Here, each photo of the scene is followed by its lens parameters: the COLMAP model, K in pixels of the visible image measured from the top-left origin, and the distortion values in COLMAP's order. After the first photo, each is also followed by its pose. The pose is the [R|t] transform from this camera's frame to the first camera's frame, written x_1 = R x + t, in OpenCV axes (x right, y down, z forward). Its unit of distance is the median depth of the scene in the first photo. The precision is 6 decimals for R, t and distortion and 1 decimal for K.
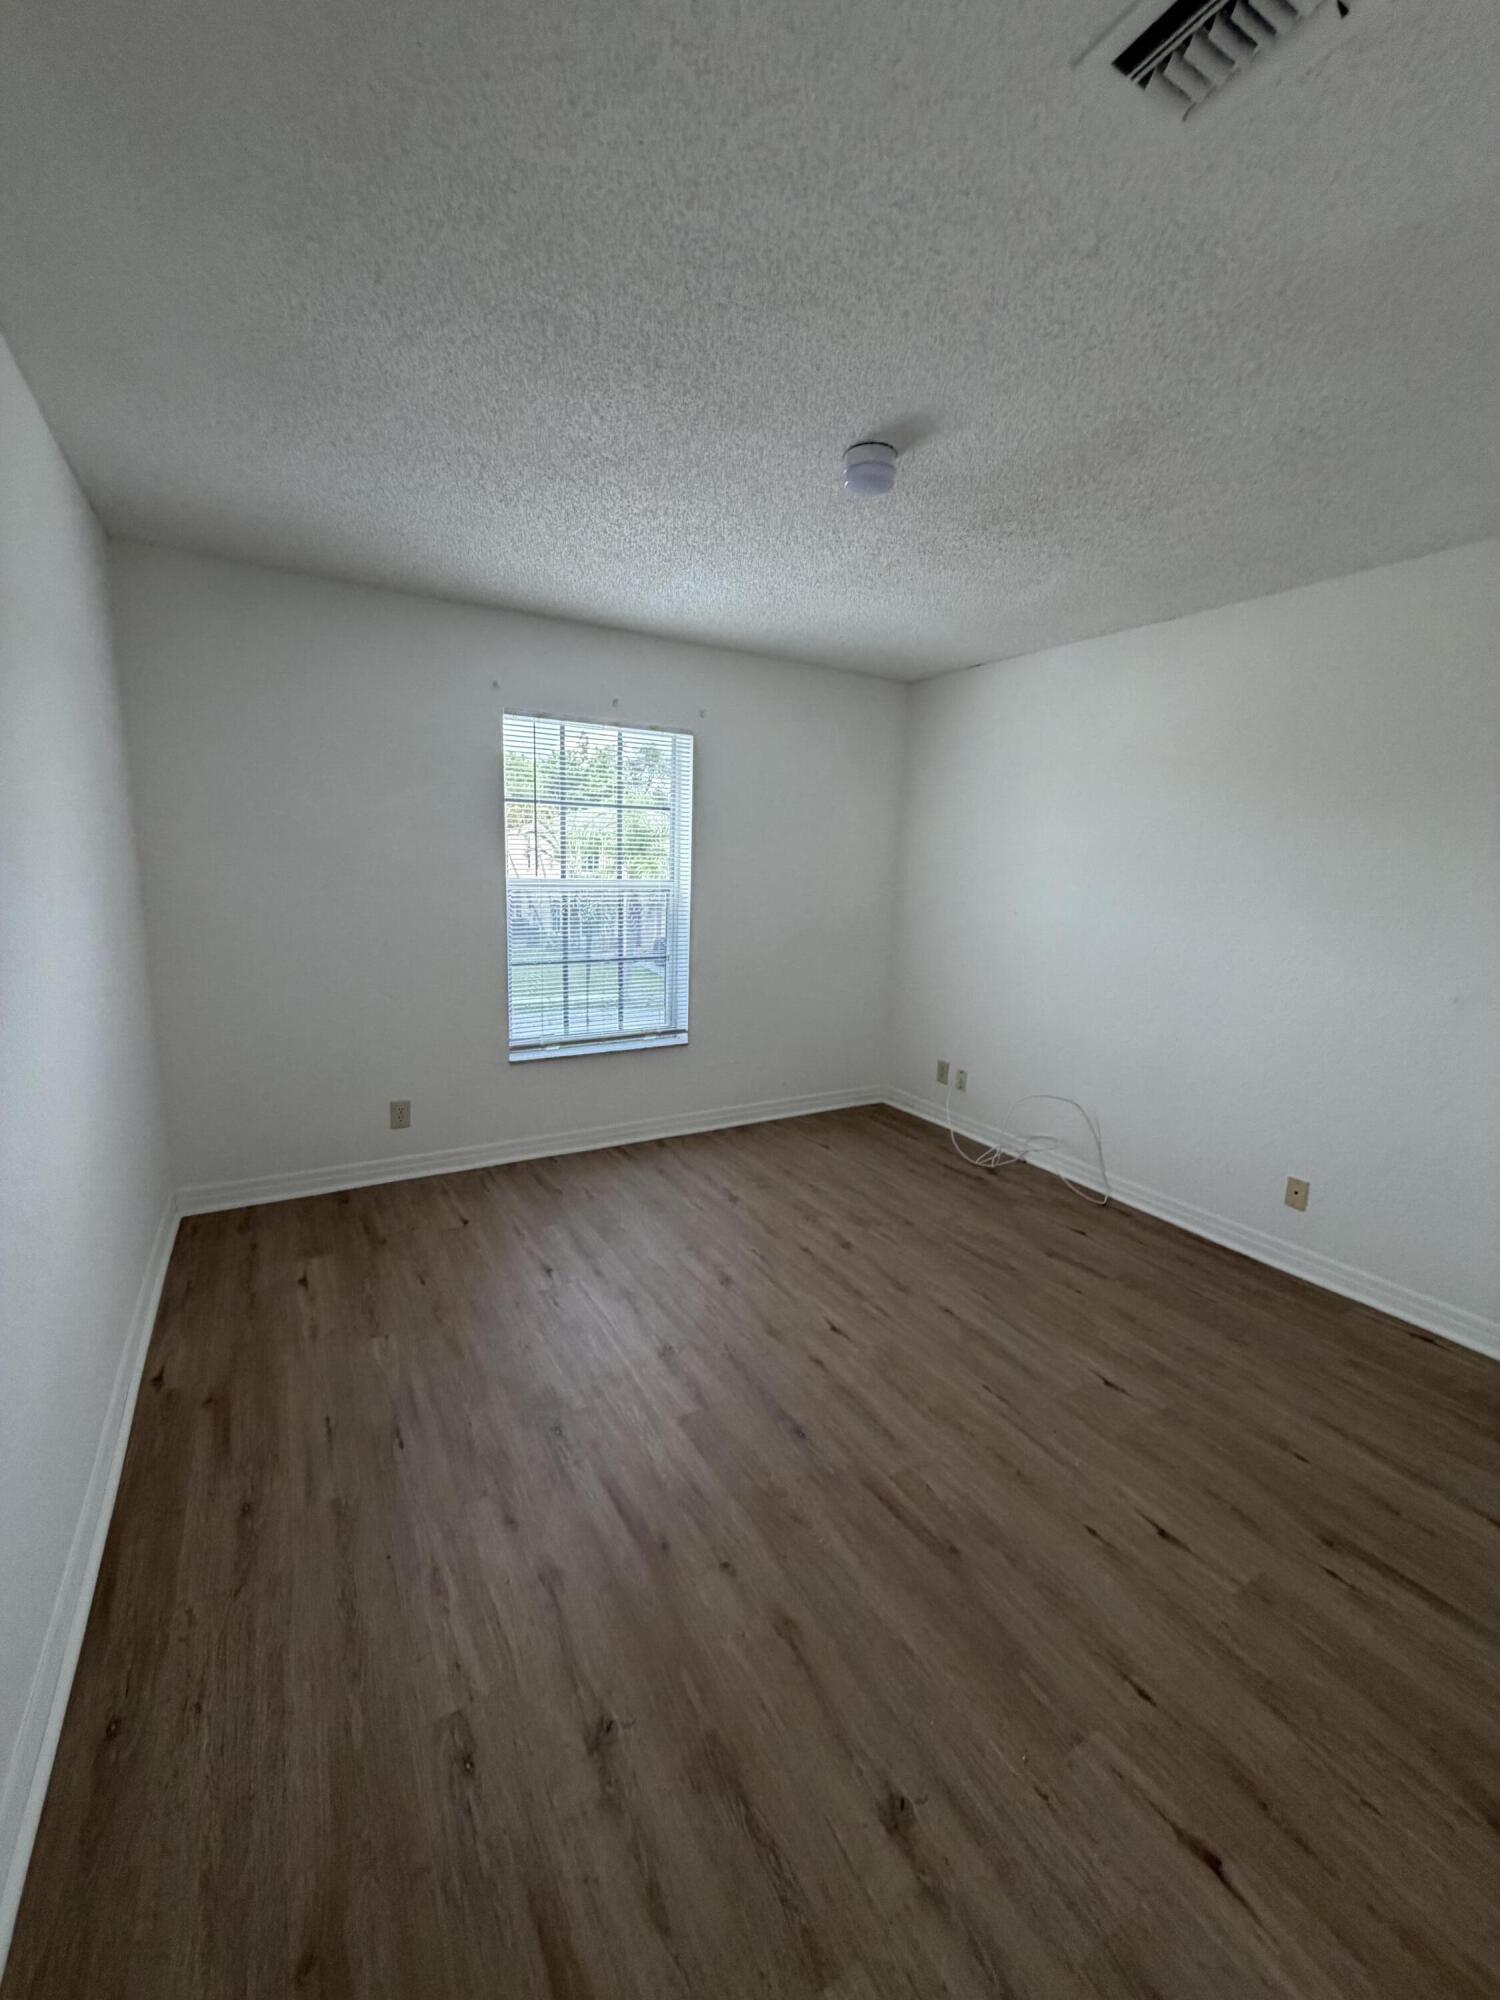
lens RADIAL K [[799.7, 0, 751.3], [0, 799.7, 992.4], [0, 0, 1]] dist [0.000508, -0.000174]
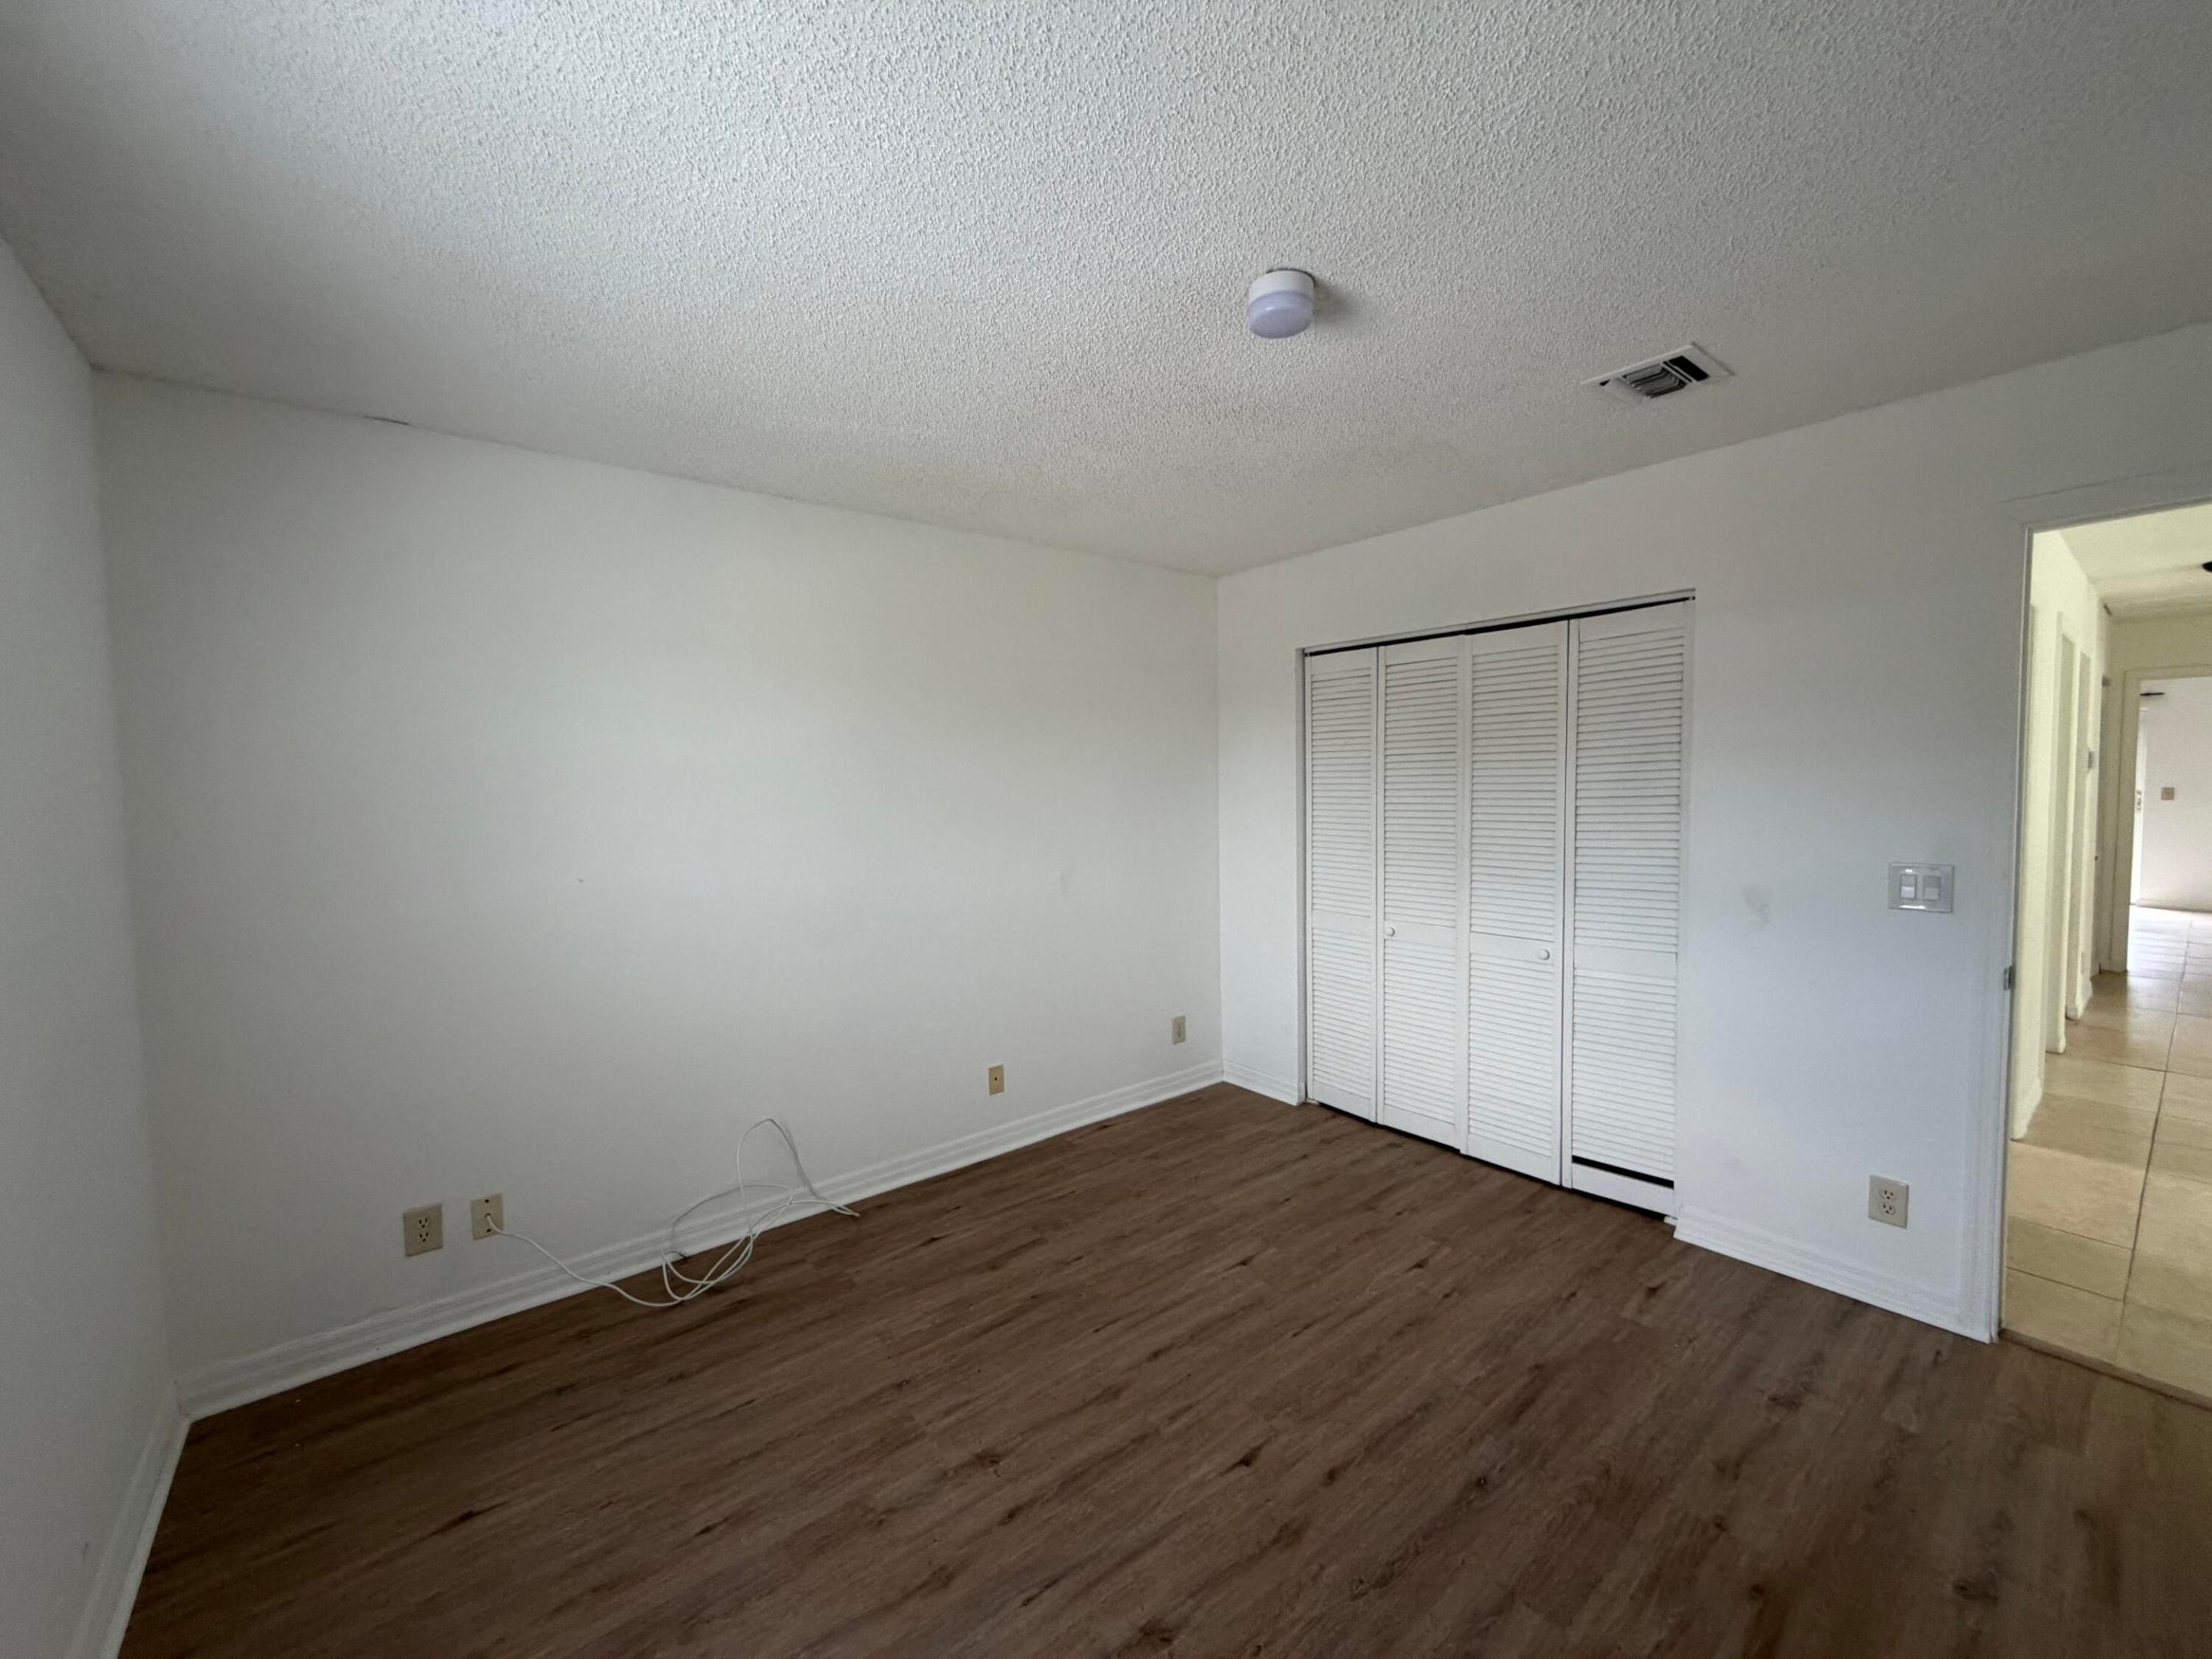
lens RADIAL K [[884.4, 0, 1097.7], [0, 884.4, 829.2], [0, 0, 1]] dist [0.000508, -0.000174]
pose [[-0.142735, -0.081780, 0.986377, -0.493775], [0.178903, 0.978034, 0.106977, -0.184398], [-0.973458, 0.191735, -0.124969, 0.935898]]
